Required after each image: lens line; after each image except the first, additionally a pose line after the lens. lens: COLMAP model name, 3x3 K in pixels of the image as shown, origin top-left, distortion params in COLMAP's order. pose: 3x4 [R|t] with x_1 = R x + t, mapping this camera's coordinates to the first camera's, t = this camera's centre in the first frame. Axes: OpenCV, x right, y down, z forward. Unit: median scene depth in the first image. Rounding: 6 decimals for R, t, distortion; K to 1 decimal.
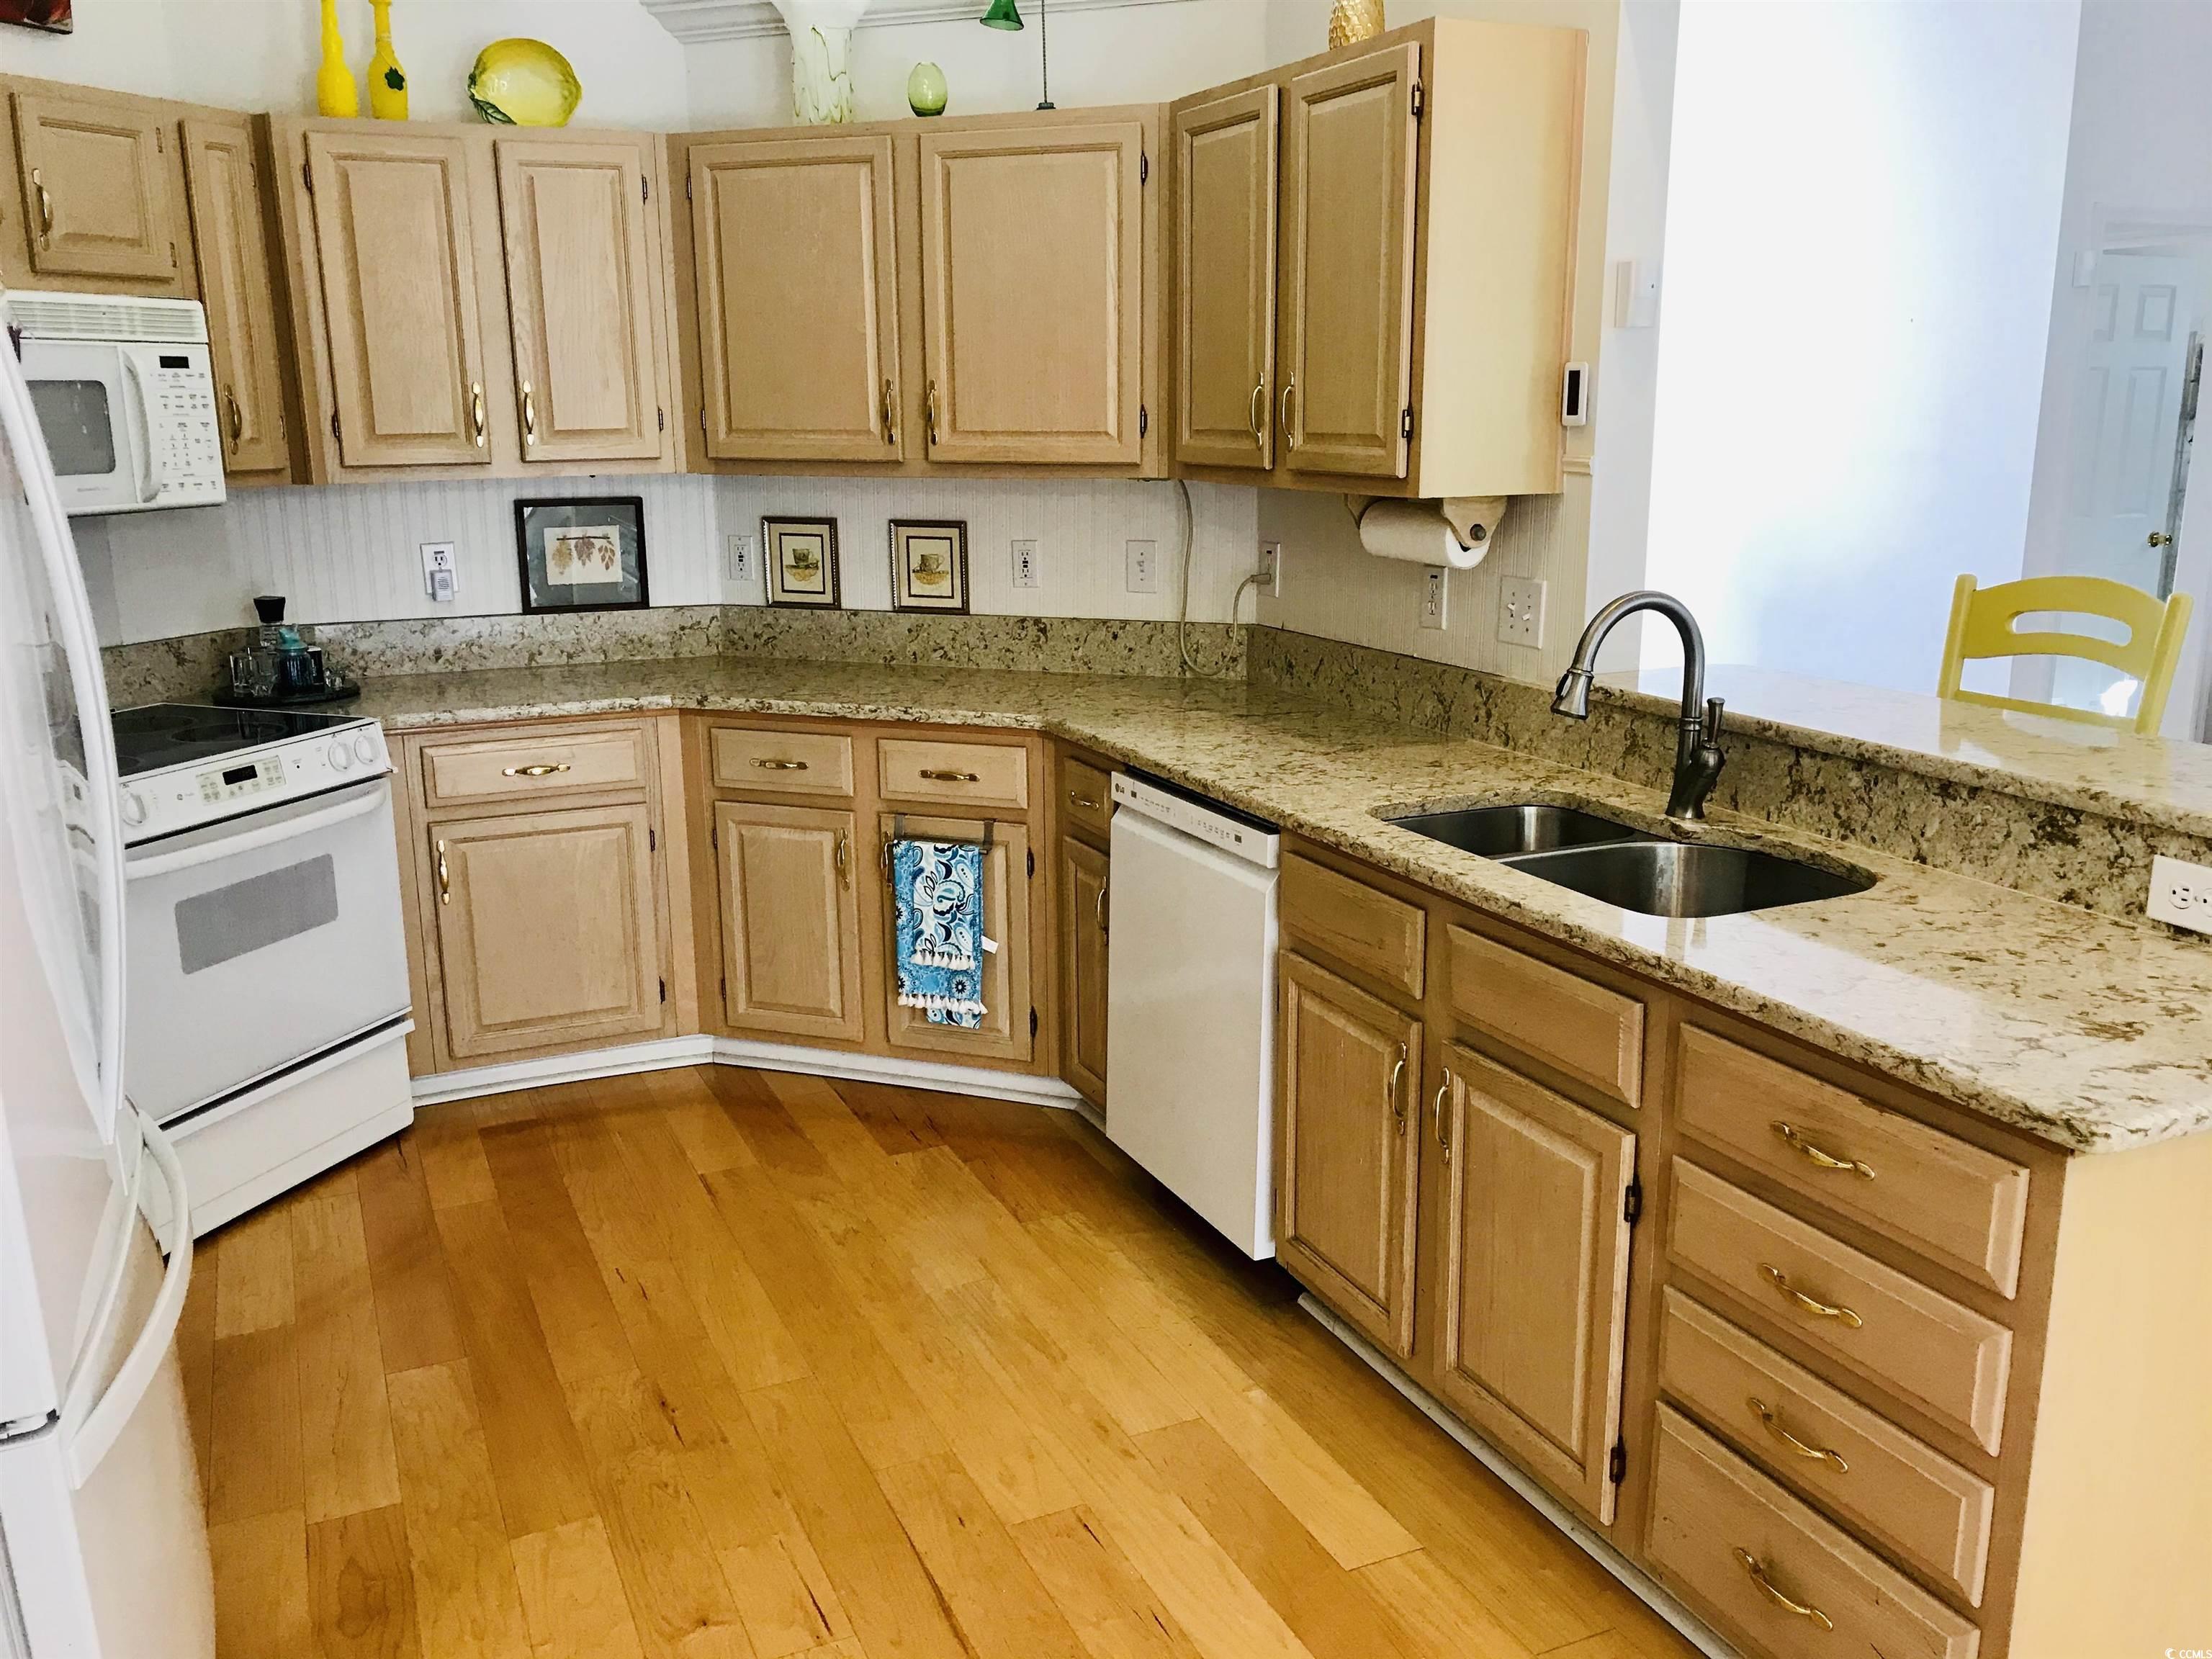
lens RADIAL K [[1712.4, 0, 1096.5], [0, 1712.4, 801.1], [0, 0, 1]] dist [0.006848, 0.001740]
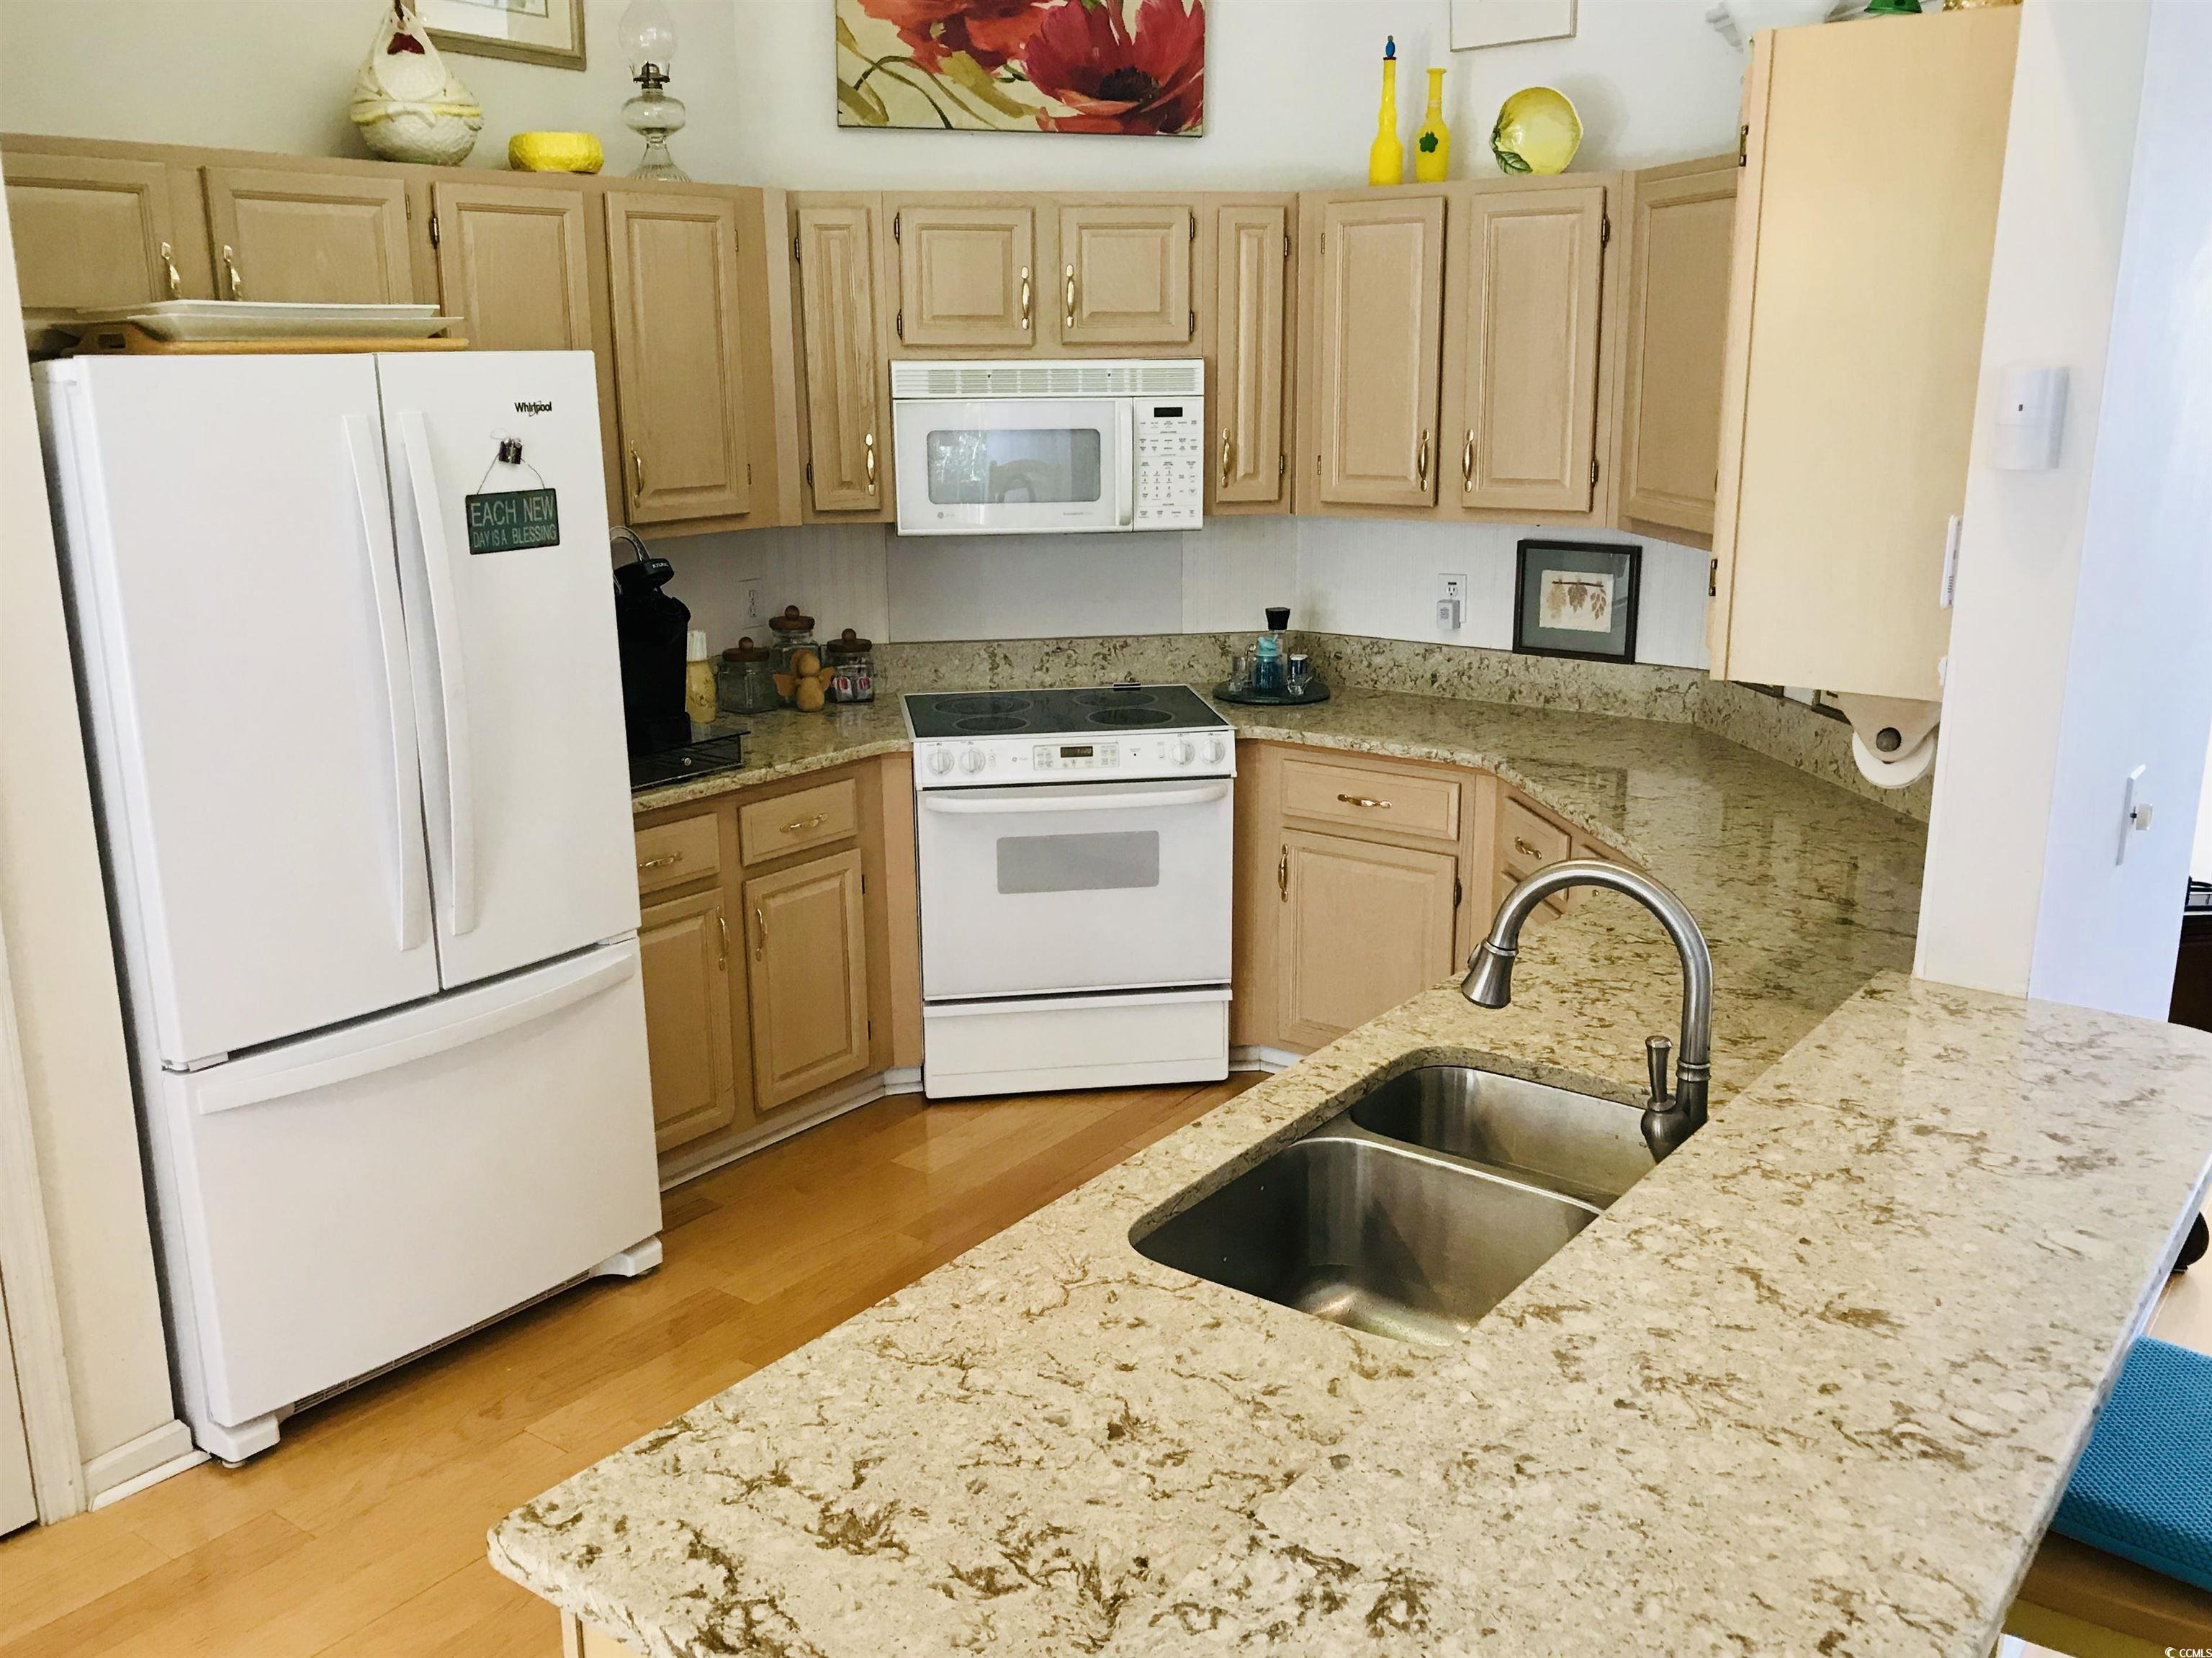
lens RADIAL K [[1819.8, 0, 1135.8], [0, 1819.8, 828.5], [0, 0, 1]] dist [0.009639, -0.015466]
pose [[0.515405, 0.219610, -0.828329, 0.526032], [-0.196229, 0.971167, 0.135382, -0.124416], [0.834178, 0.092766, 0.543638, 0.272515]]
